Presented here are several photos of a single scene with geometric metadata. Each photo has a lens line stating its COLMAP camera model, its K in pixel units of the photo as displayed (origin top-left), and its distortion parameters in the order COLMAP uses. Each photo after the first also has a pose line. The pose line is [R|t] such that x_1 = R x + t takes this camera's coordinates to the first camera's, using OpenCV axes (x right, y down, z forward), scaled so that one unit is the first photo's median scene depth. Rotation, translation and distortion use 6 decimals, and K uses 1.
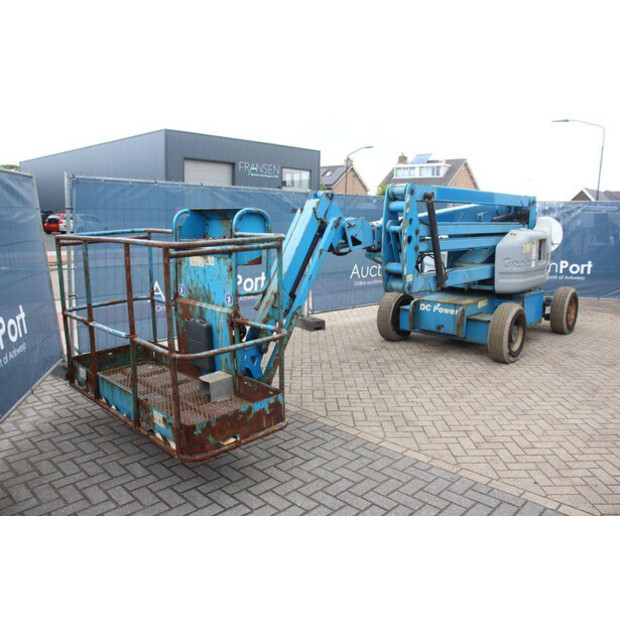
lens RADIAL K [[499.9, 0, 307.2], [0, 499.9, 320.3], [0, 0, 1]] dist [-0.149457, 0.125623]
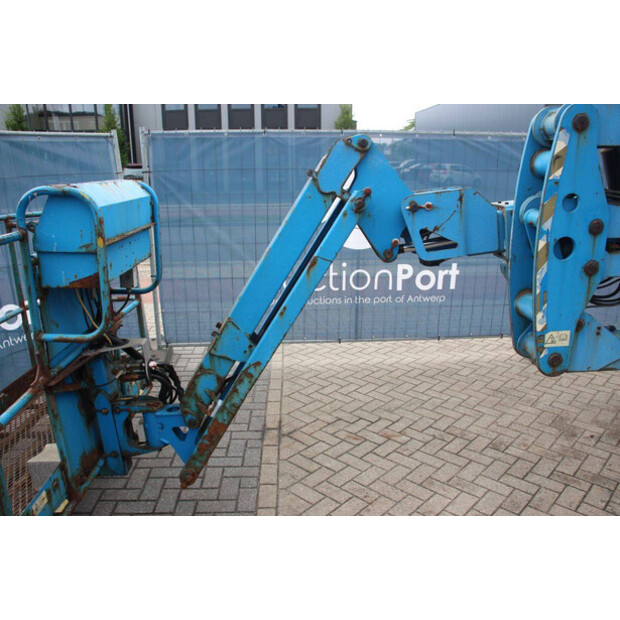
lens RADIAL K [[516.8, 0, 317.2], [0, 516.8, 308.9], [0, 0, 1]] dist [-0.151499, 0.143020]
pose [[0.735216, 0.166269, -0.657124, 0.428371], [-0.120114, 0.986064, 0.115110, -0.173407], [0.667106, -0.005701, 0.744941, 0.715114]]
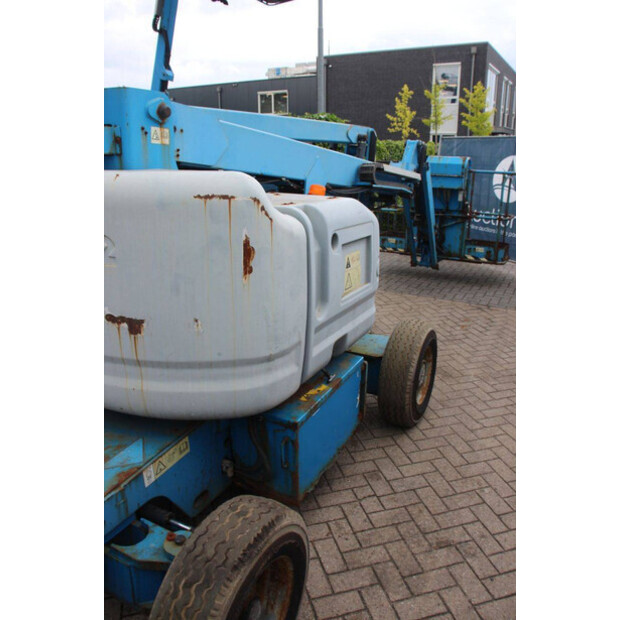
lens RADIAL K [[535.1, 0, 310.5], [0, 535.1, 304.4], [0, 0, 1]] dist [-0.163169, 0.170864]
pose [[-0.961490, 0.059150, -0.268398, 0.776869], [-0.073984, 0.884815, 0.460031, -0.576621], [0.264693, 0.462173, -0.846365, 2.662061]]
